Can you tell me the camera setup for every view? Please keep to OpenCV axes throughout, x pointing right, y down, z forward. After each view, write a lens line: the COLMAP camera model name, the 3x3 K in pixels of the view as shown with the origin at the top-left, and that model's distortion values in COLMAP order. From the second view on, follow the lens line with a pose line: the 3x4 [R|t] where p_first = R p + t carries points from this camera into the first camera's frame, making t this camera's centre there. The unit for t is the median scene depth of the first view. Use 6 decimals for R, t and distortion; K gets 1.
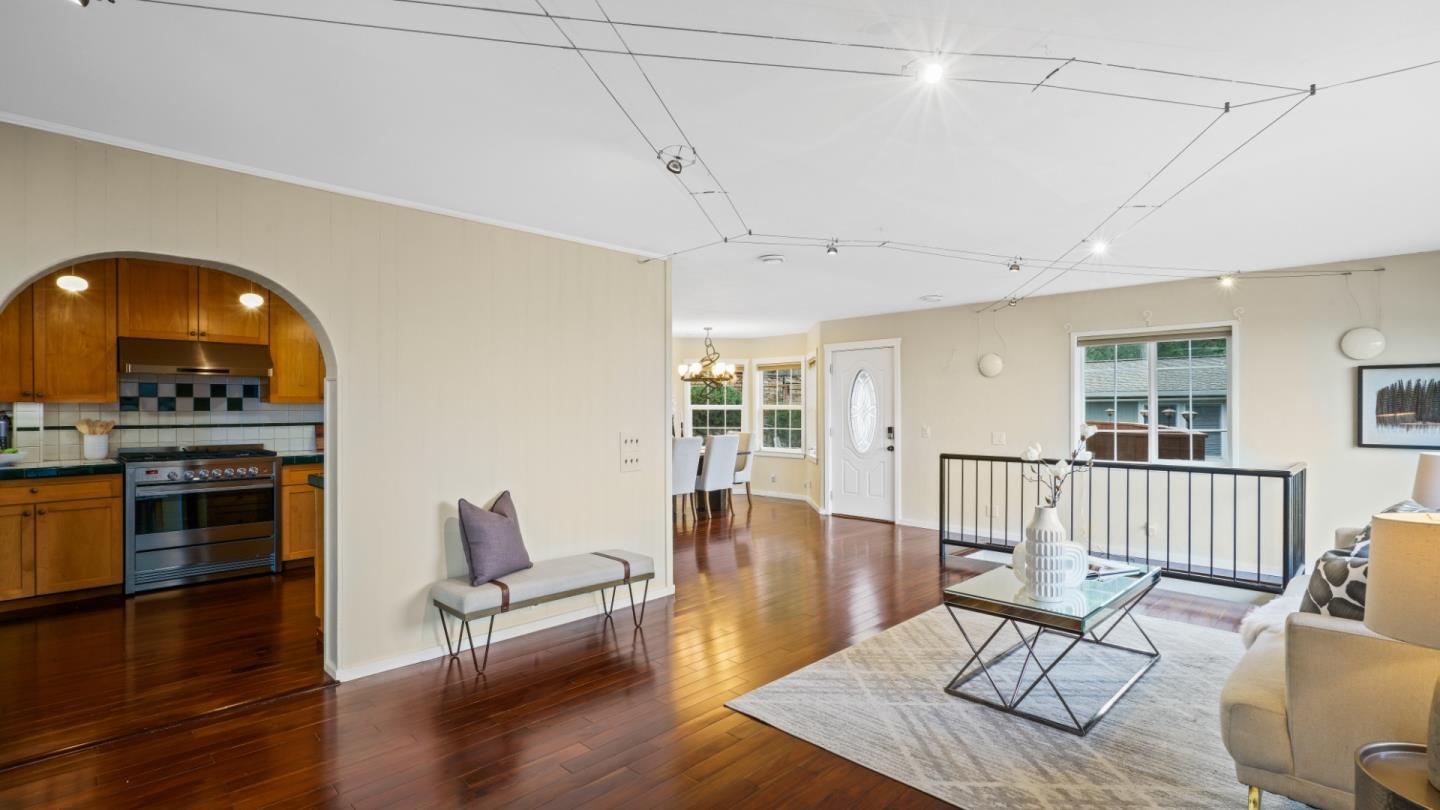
lens RADIAL K [[658.2, 0, 720.0], [0, 658.2, 405.0], [0, 0, 1]] dist [0.000654, 0.000058]
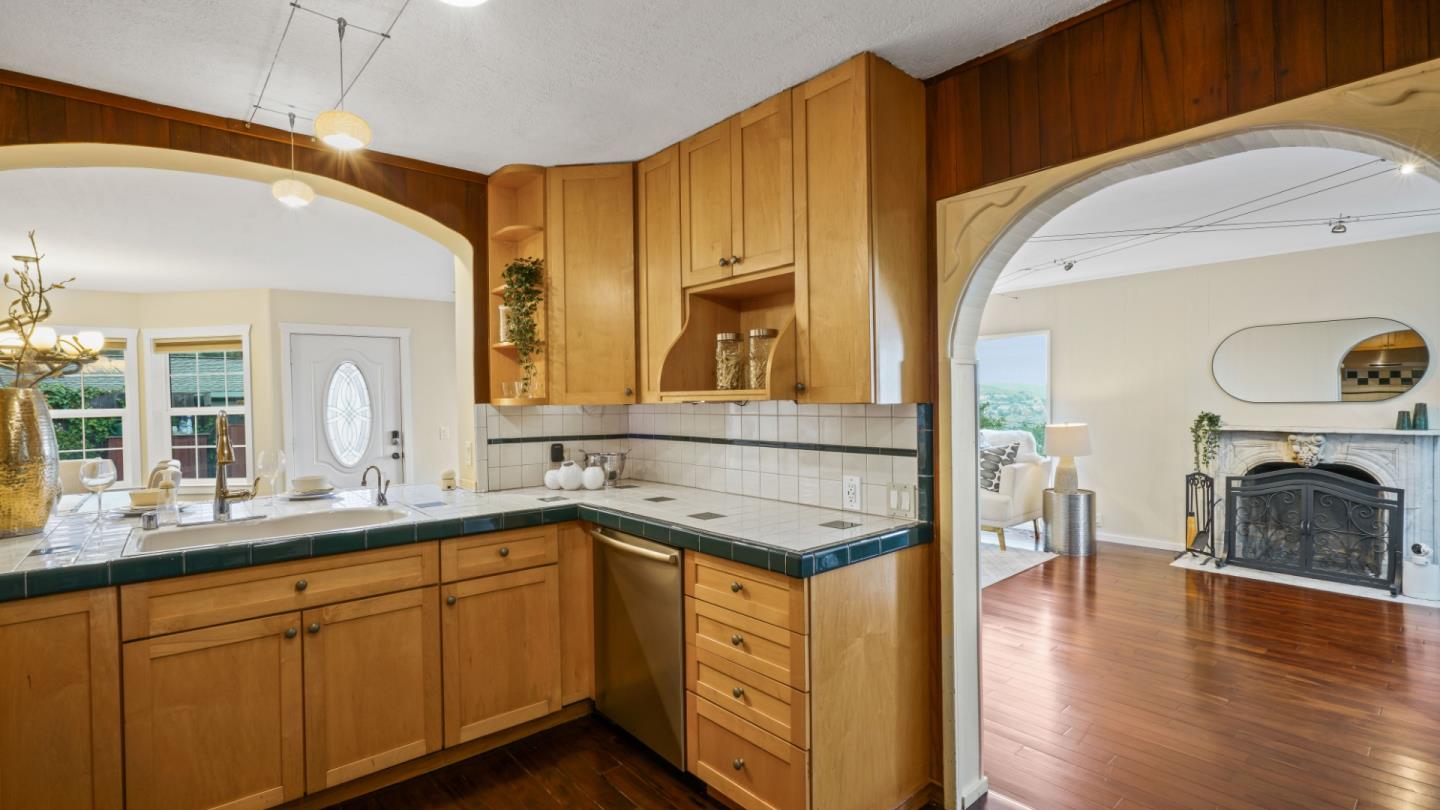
lens RADIAL K [[658.2, 0, 720.0], [0, 658.2, 405.0], [0, 0, 1]] dist [0.000654, 0.000058]
pose [[0.057671, -0.018371, 0.998167, -0.515067], [0.025518, 0.999531, 0.016922, -0.002566], [-0.998009, 0.024495, 0.058112, 0.503360]]
